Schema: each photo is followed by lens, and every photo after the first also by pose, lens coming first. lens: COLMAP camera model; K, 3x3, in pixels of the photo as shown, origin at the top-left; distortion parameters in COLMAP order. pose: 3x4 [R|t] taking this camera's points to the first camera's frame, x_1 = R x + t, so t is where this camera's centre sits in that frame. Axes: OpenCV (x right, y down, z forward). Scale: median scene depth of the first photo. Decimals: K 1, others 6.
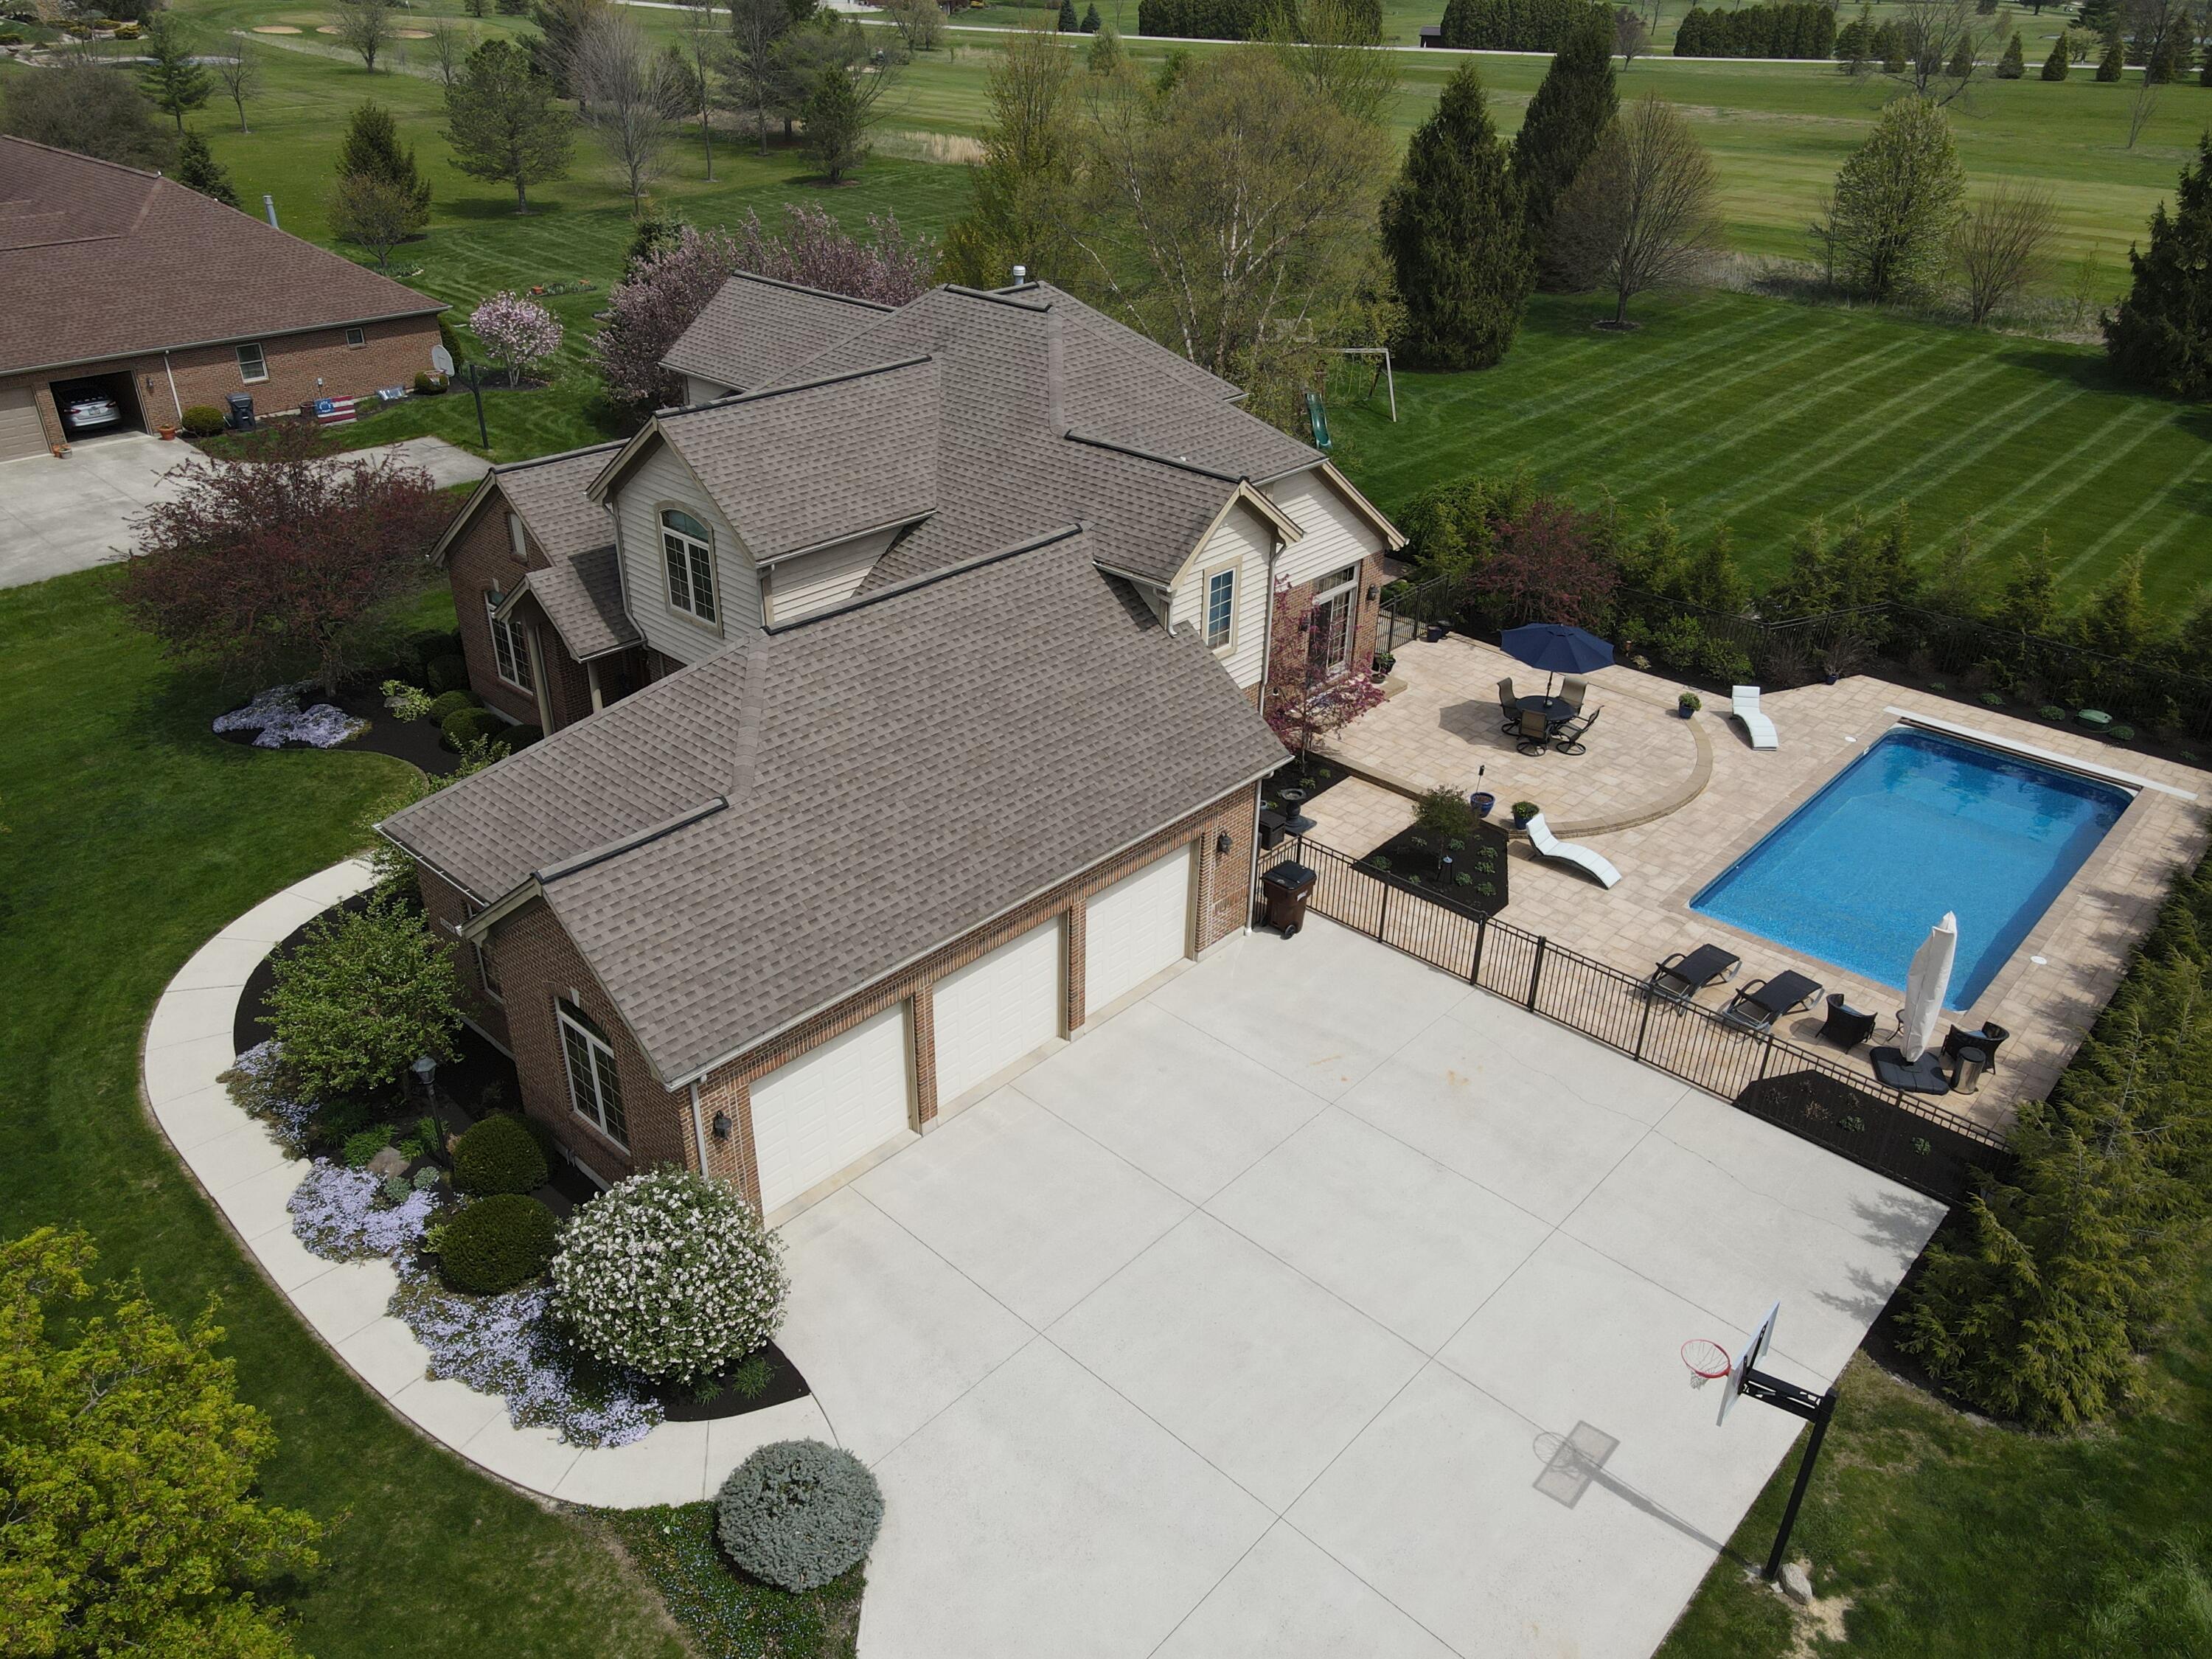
lens RADIAL K [[1606.8, 0, 1106.7], [0, 1606.8, 829.5], [0, 0, 1]] dist [0.011319, -0.003382]
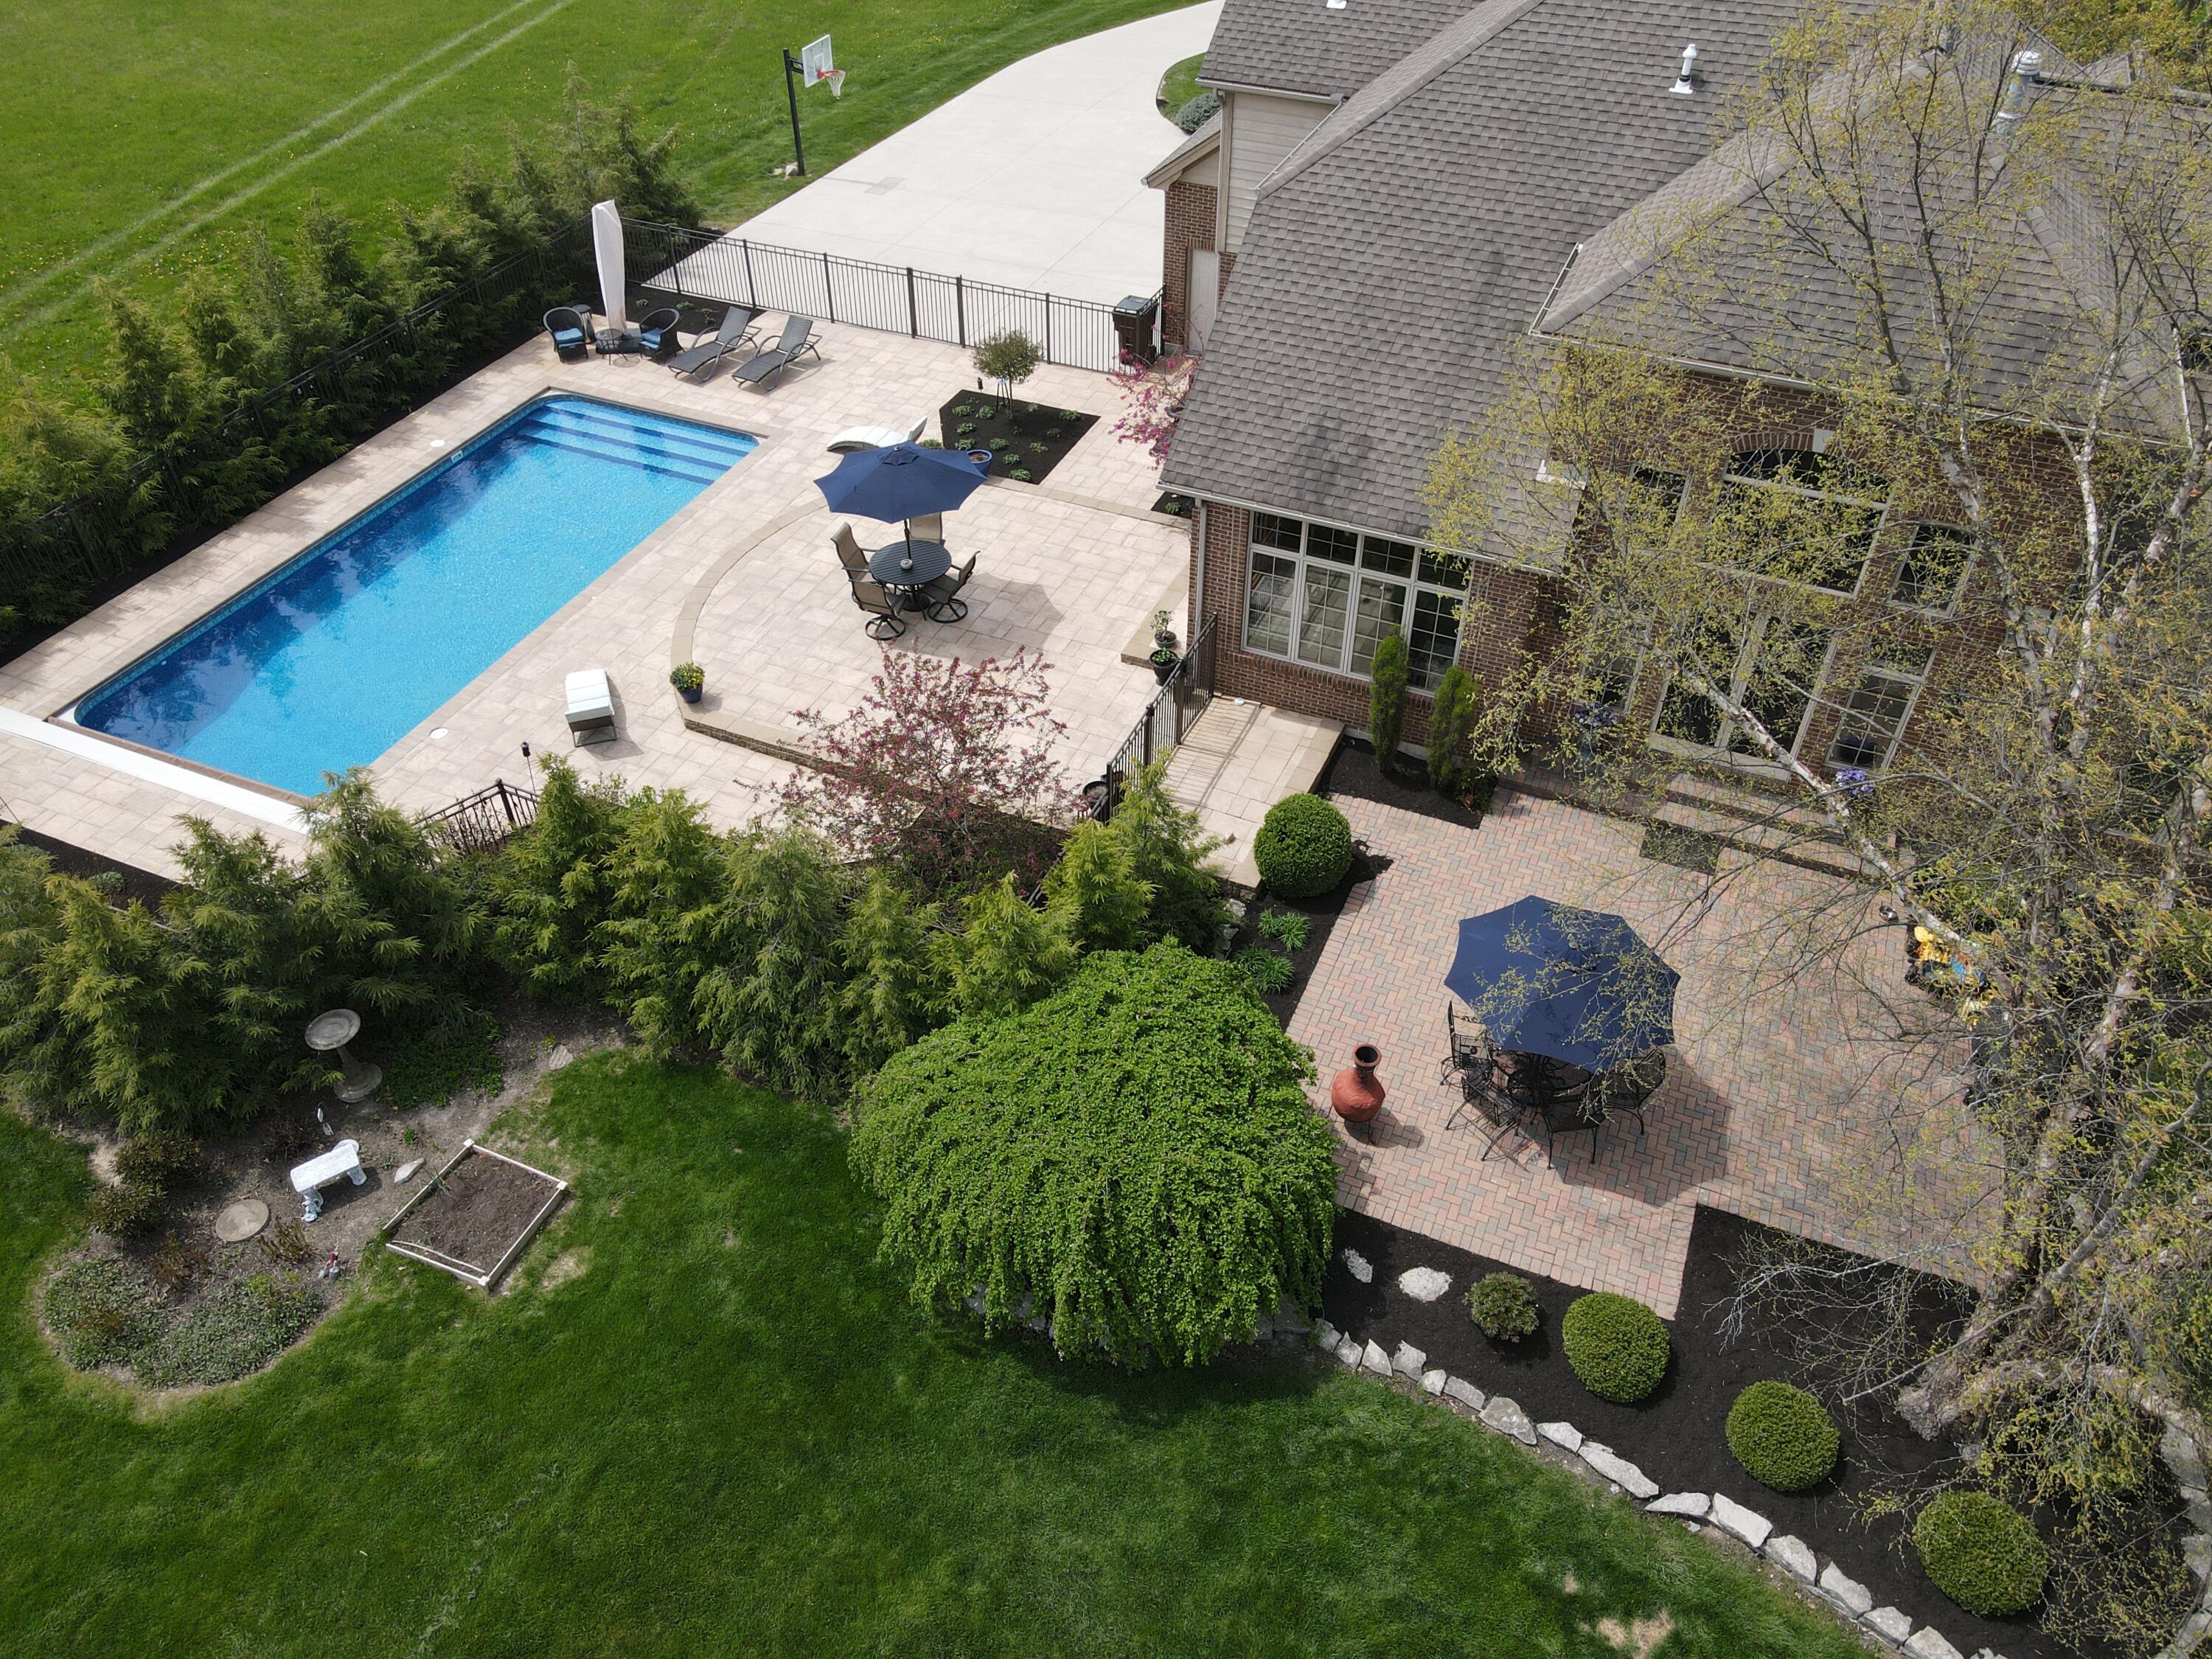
lens RADIAL K [[1606.8, 0, 1113.2], [0, 1606.8, 837.7], [0, 0, 1]] dist [0.011319, -0.003382]
pose [[-0.944149, 0.203551, -0.259132, 0.464361], [-0.179921, 0.340379, 0.922914, -0.827147], [0.276063, 0.917992, -0.284745, 1.569373]]
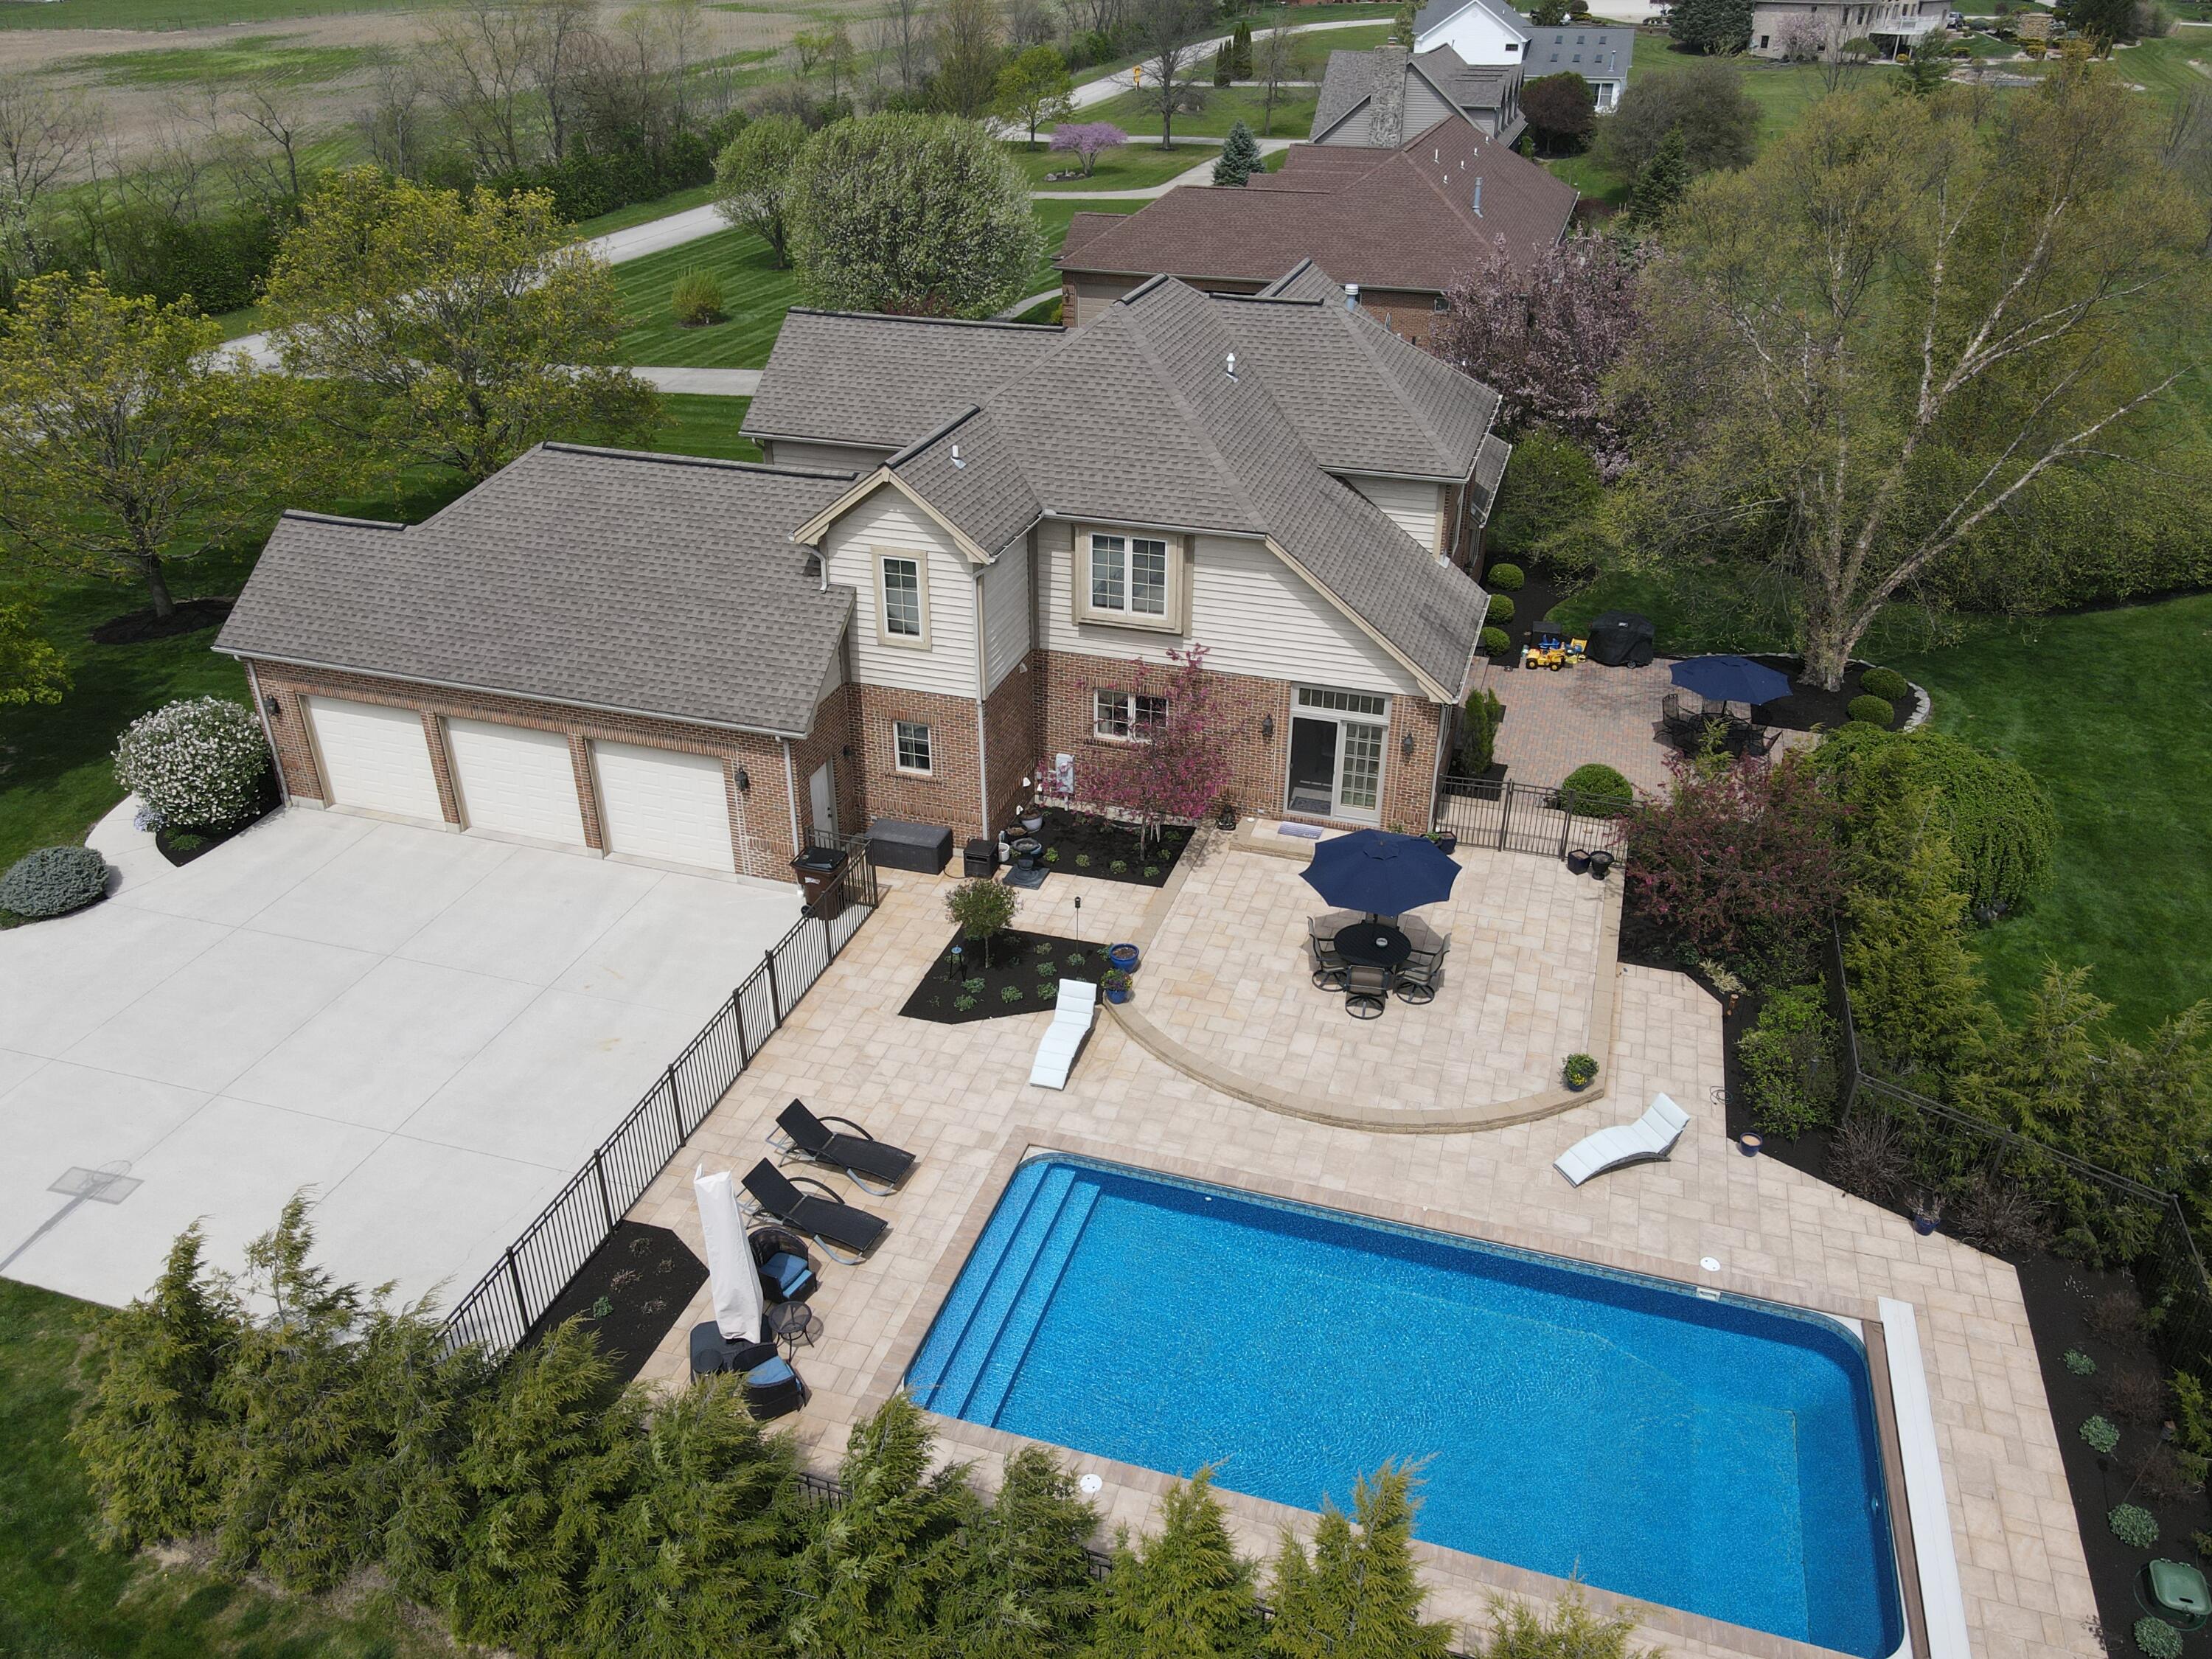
lens RADIAL K [[1606.8, 0, 1108.3], [0, 1606.8, 830.4], [0, 0, 1]] dist [0.011319, -0.003382]
pose [[0.429021, 0.432812, -0.792852, 0.930353], [-0.439690, 0.866792, 0.235254, -0.286572], [0.789059, 0.247680, 0.562175, 0.548959]]
